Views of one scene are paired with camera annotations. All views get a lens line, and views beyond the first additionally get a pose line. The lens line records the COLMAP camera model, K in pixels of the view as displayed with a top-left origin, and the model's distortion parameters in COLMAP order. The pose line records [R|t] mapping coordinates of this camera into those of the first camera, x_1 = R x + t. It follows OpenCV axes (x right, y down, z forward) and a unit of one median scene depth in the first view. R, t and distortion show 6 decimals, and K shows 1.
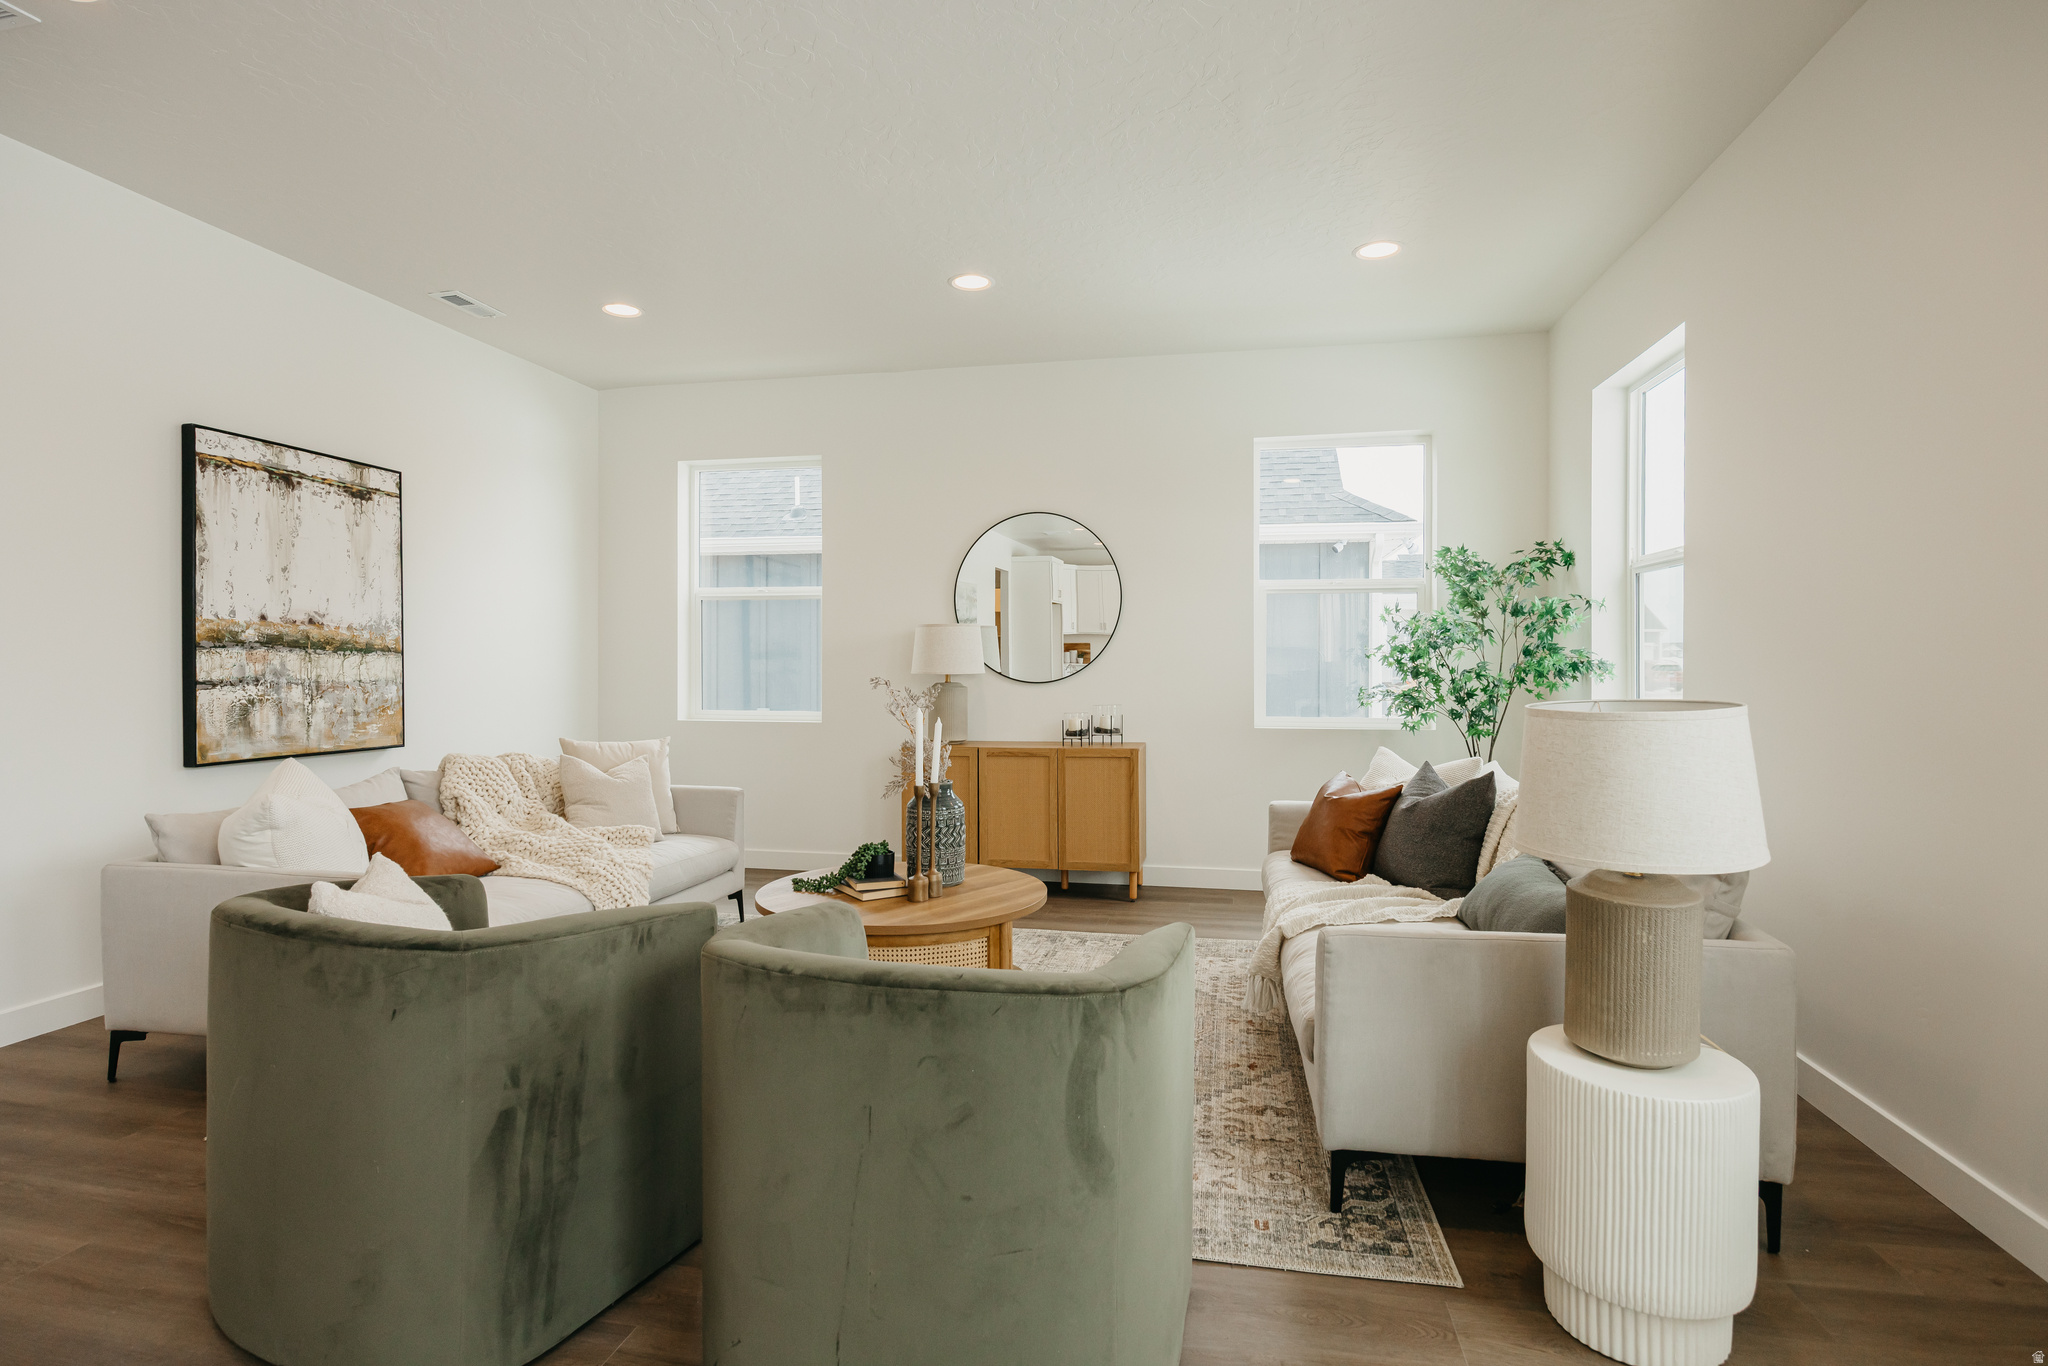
lens RADIAL K [[1051.6, 0, 1028.1], [0, 1051.6, 684.4], [0, 0, 1]] dist [0.000694, 0.000018]
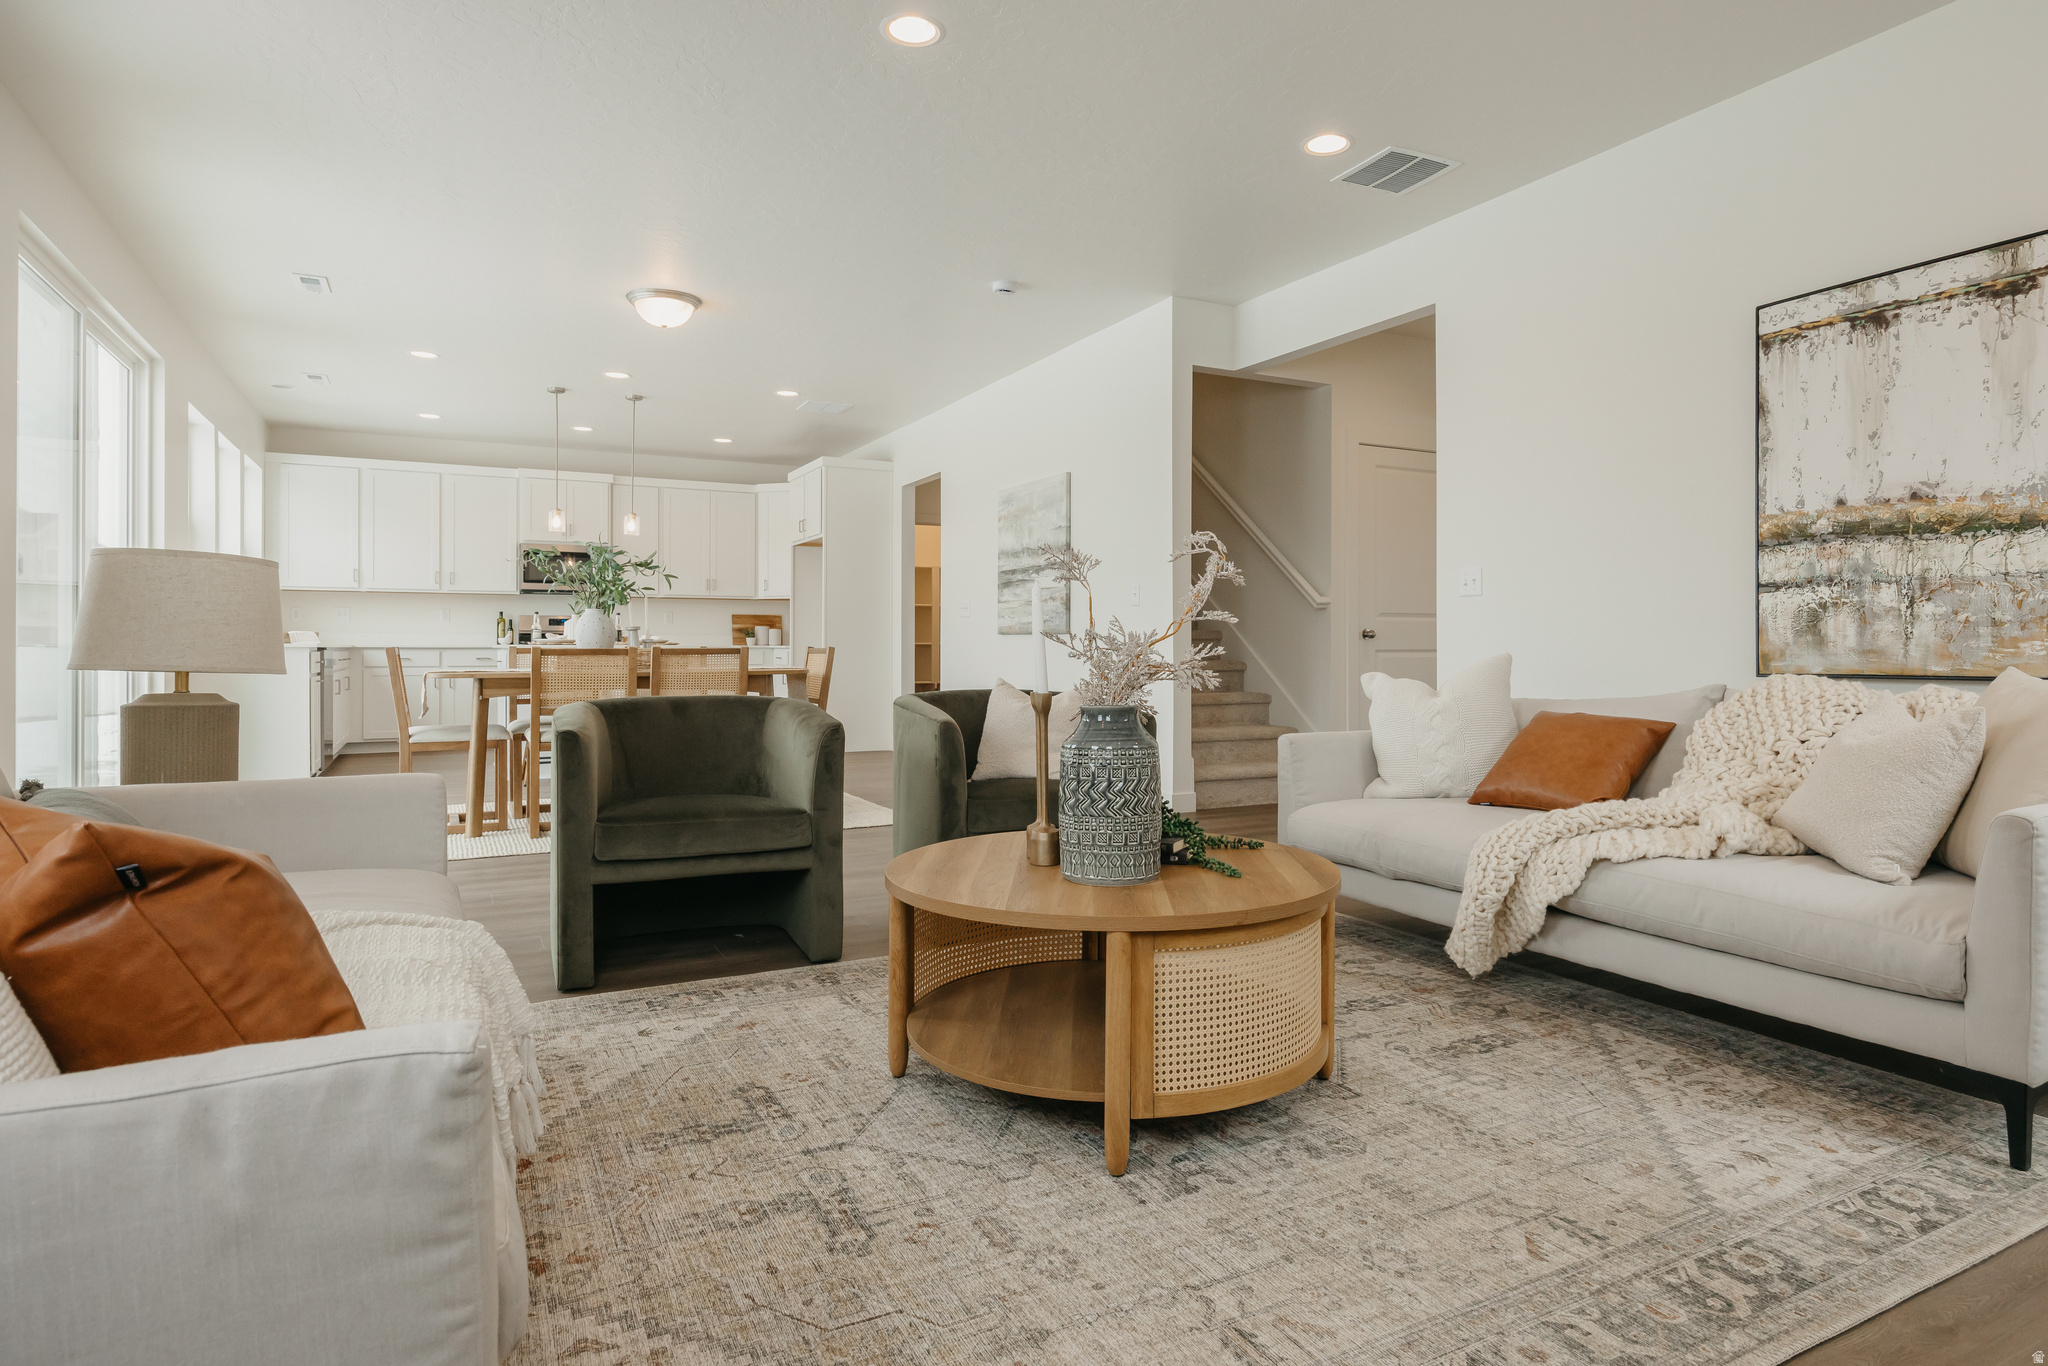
lens RADIAL K [[1065.3, 0, 1027.2], [0, 1065.3, 654.5], [0, 0, 1]] dist [-0.011156, 0.000177]
pose [[-0.774399, 0.006485, -0.632664, 0.277196], [-0.009660, 0.999710, 0.022072, 0.041707], [0.632624, 0.023204, -0.774112, 1.223846]]
